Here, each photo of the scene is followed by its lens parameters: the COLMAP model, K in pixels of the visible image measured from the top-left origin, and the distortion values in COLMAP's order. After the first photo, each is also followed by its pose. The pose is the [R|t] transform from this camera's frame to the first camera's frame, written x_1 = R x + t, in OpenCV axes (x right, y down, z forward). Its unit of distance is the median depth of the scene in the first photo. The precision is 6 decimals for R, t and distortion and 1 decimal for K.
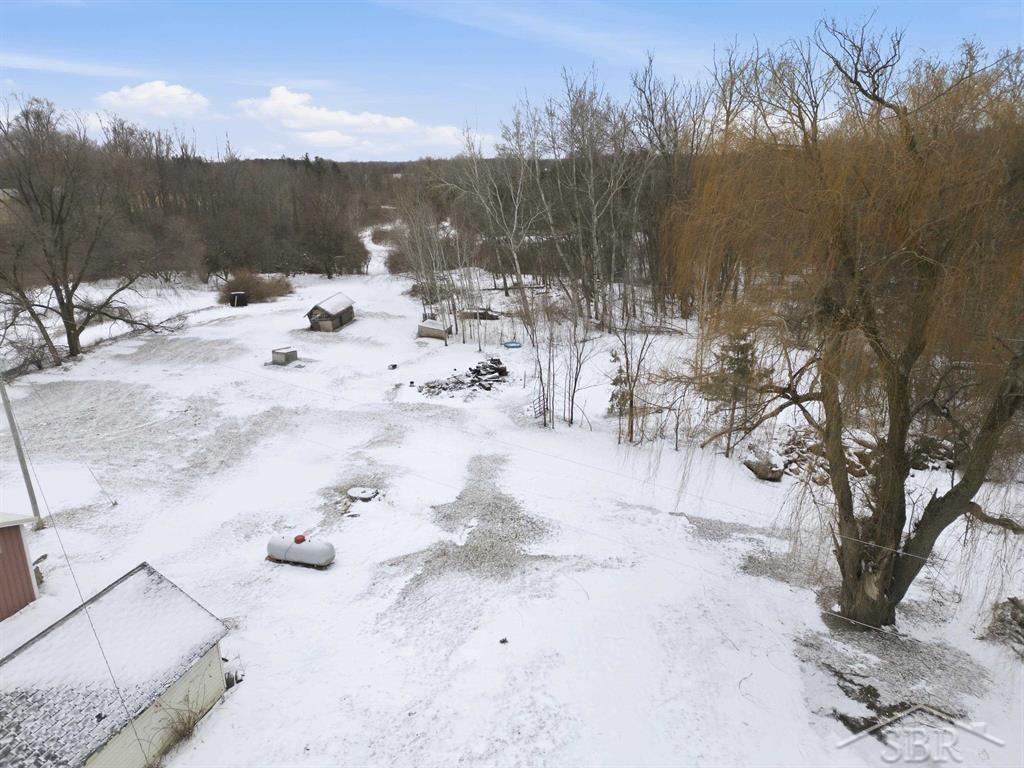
lens RADIAL K [[716.8, 0, 514.0], [0, 716.8, 383.1], [0, 0, 1]] dist [0.071675, -0.083326]
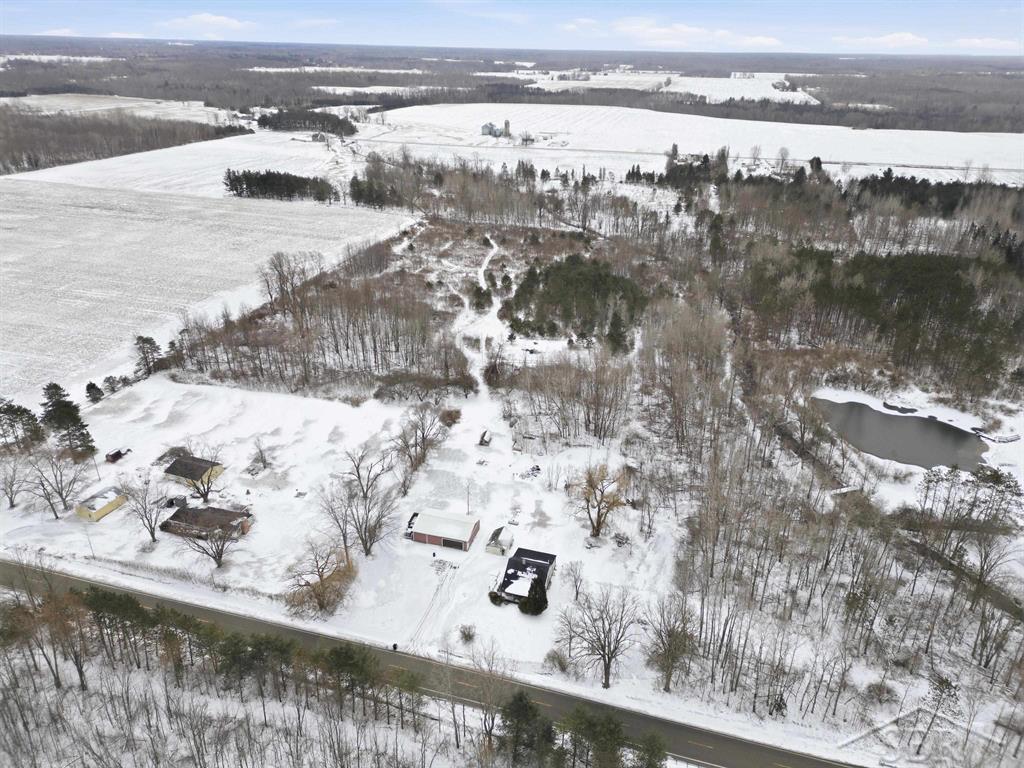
lens RADIAL K [[716.8, 0, 514.0], [0, 716.8, 383.1], [0, 0, 1]] dist [0.071675, -0.083326]
pose [[0.999185, 0.036893, 0.016391, -0.238569], [-0.038851, 0.989097, 0.142047, -1.047971], [-0.010972, -0.142568, 0.989724, -2.845250]]
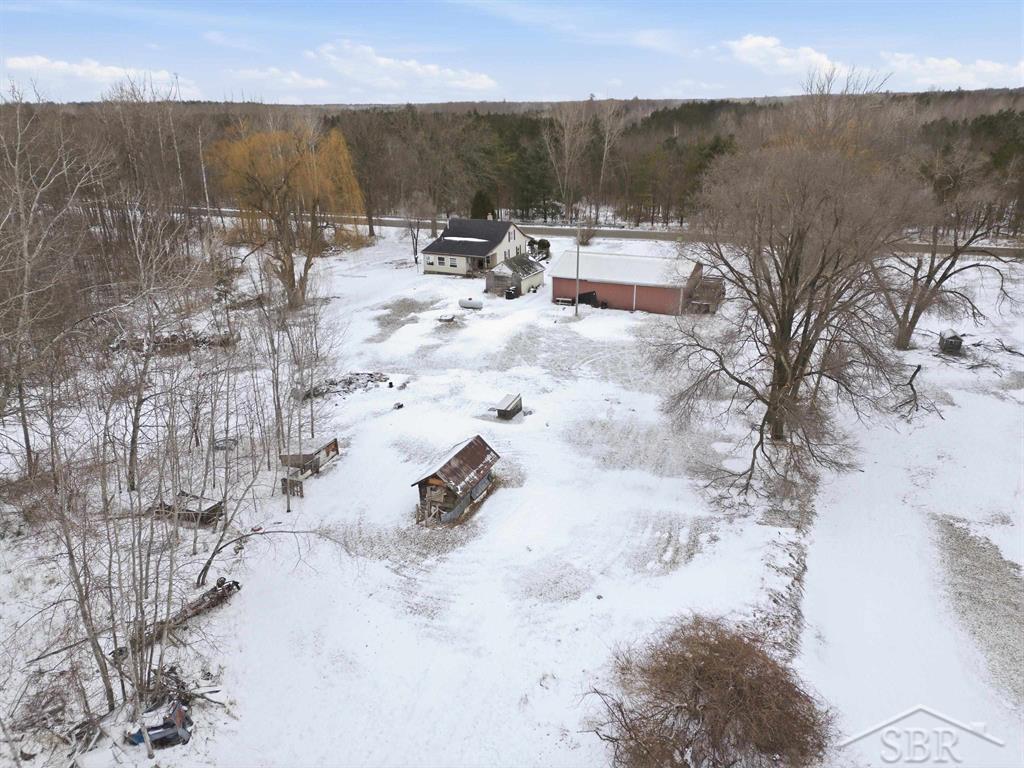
lens RADIAL K [[716.8, 0, 514.0], [0, 716.8, 383.1], [0, 0, 1]] dist [0.071675, -0.083326]
pose [[-0.986381, -0.033038, 0.161124, -0.500430], [0.069449, 0.804349, 0.590085, -0.630860], [-0.149095, 0.593238, -0.791100, 1.821956]]
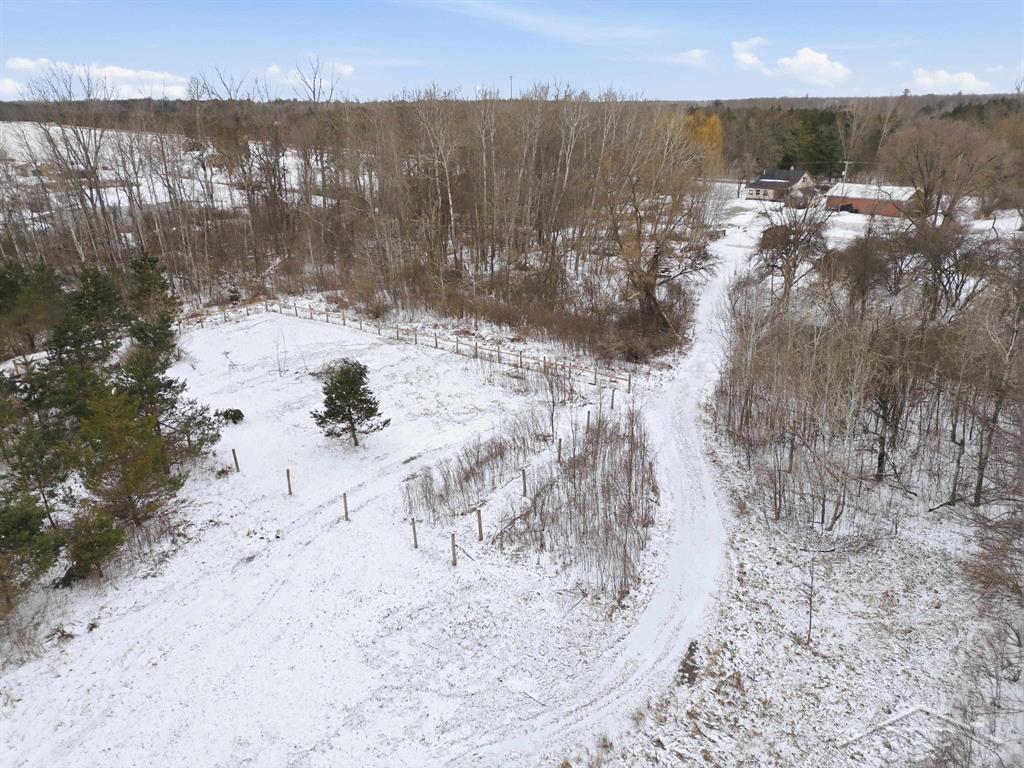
lens RADIAL K [[716.8, 0, 514.0], [0, 716.8, 383.1], [0, 0, 1]] dist [0.071675, -0.083326]
pose [[-0.860554, -0.160276, 0.483485, -0.742473], [0.158468, 0.817853, 0.553176, -1.023378], [-0.484081, 0.552655, -0.678409, 3.254341]]
